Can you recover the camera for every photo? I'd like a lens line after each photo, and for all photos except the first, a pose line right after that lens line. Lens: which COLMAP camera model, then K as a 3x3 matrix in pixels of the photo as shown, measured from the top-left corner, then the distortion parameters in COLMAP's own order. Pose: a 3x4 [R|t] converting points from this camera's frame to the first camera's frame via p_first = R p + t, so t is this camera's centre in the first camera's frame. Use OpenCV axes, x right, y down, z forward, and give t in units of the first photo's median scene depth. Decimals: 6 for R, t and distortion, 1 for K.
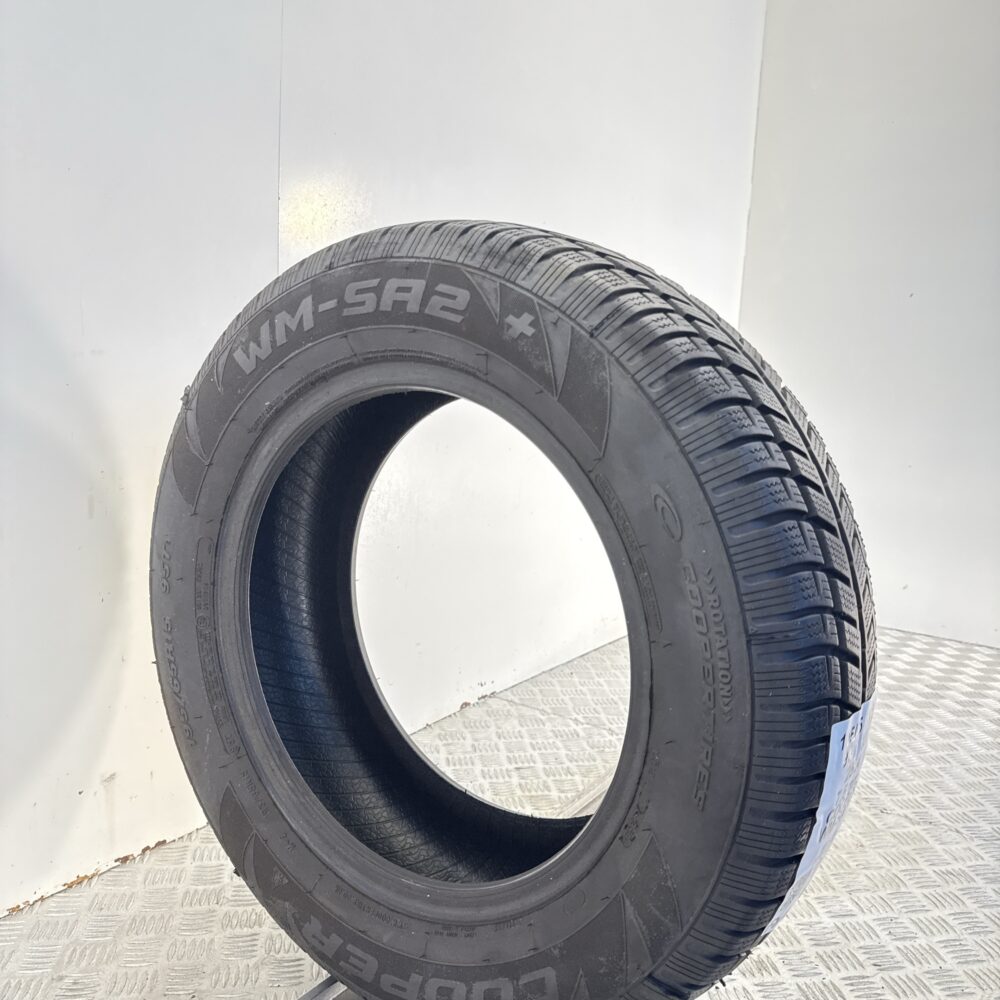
lens RADIAL K [[944.5, 0, 500.0], [0, 944.5, 500.0], [0, 0, 1]] dist [0.136070, -0.369813]
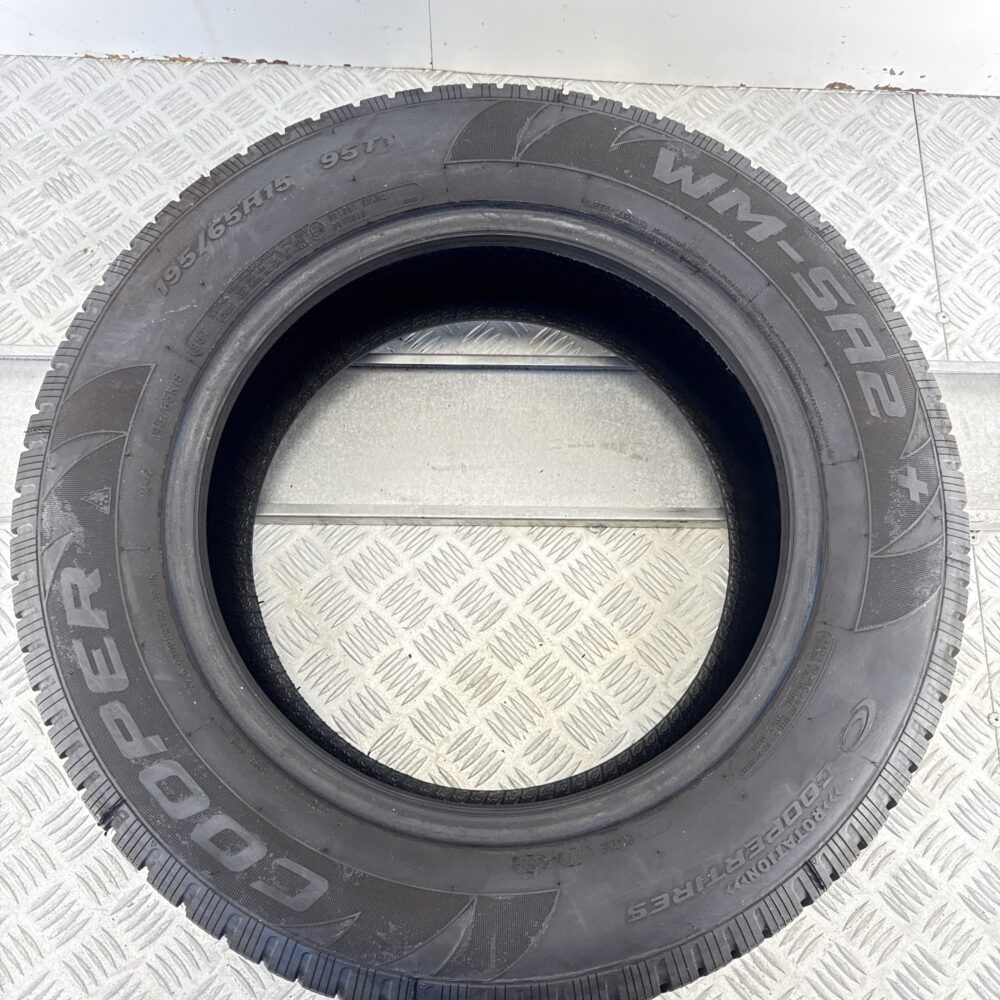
lens RADIAL K [[928.4, 0, 501.2], [0, 928.4, 502.6], [0, 0, 1]] dist [0.077588, -0.167890]
pose [[0.403064, 0.816528, 0.413307, -0.482848], [-0.829371, 0.516823, -0.212218, 0.346884], [-0.386889, -0.257247, 0.885517, 0.273301]]
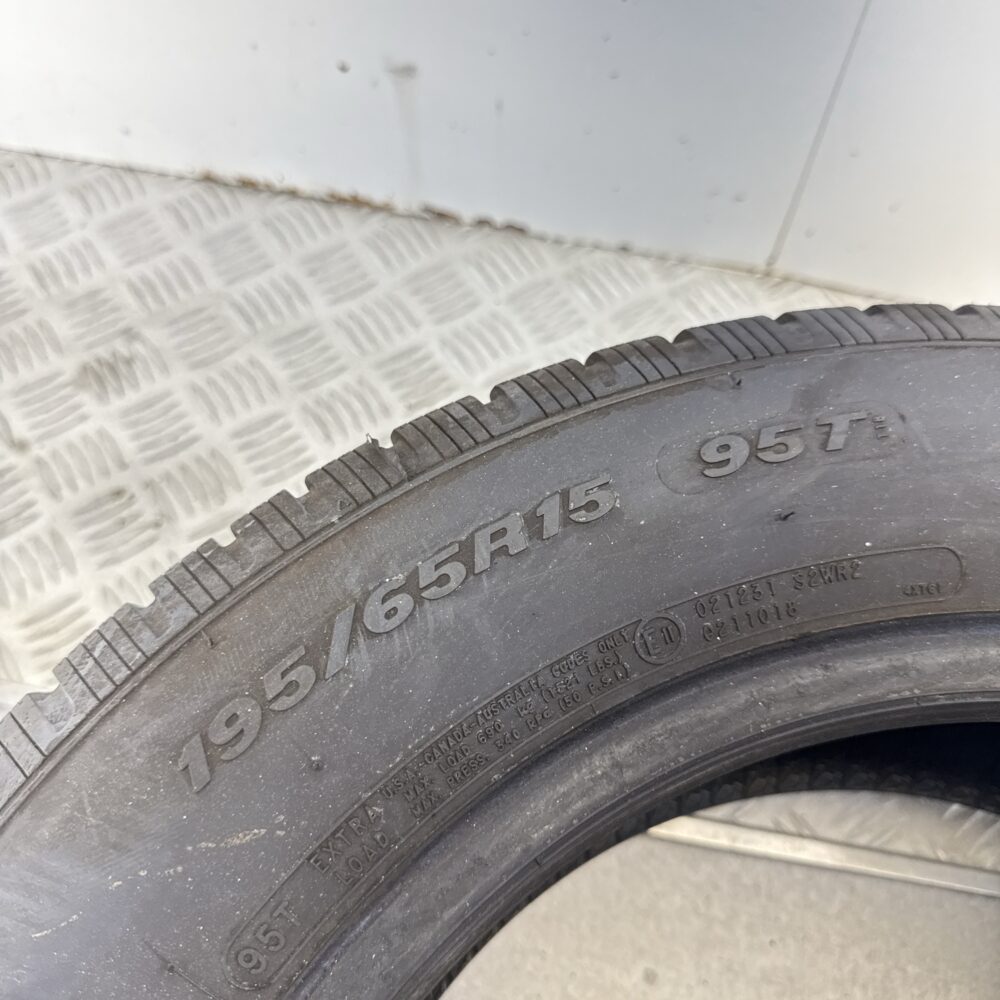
lens RADIAL K [[944.5, 0, 500.0], [0, 944.5, 500.0], [0, 0, 1]] dist [0.136070, -0.369813]
pose [[0.284041, 0.937170, 0.202566, -0.520931], [-0.916886, 0.327281, -0.228490, 0.276384], [-0.280430, -0.120829, 0.952239, 0.913425]]
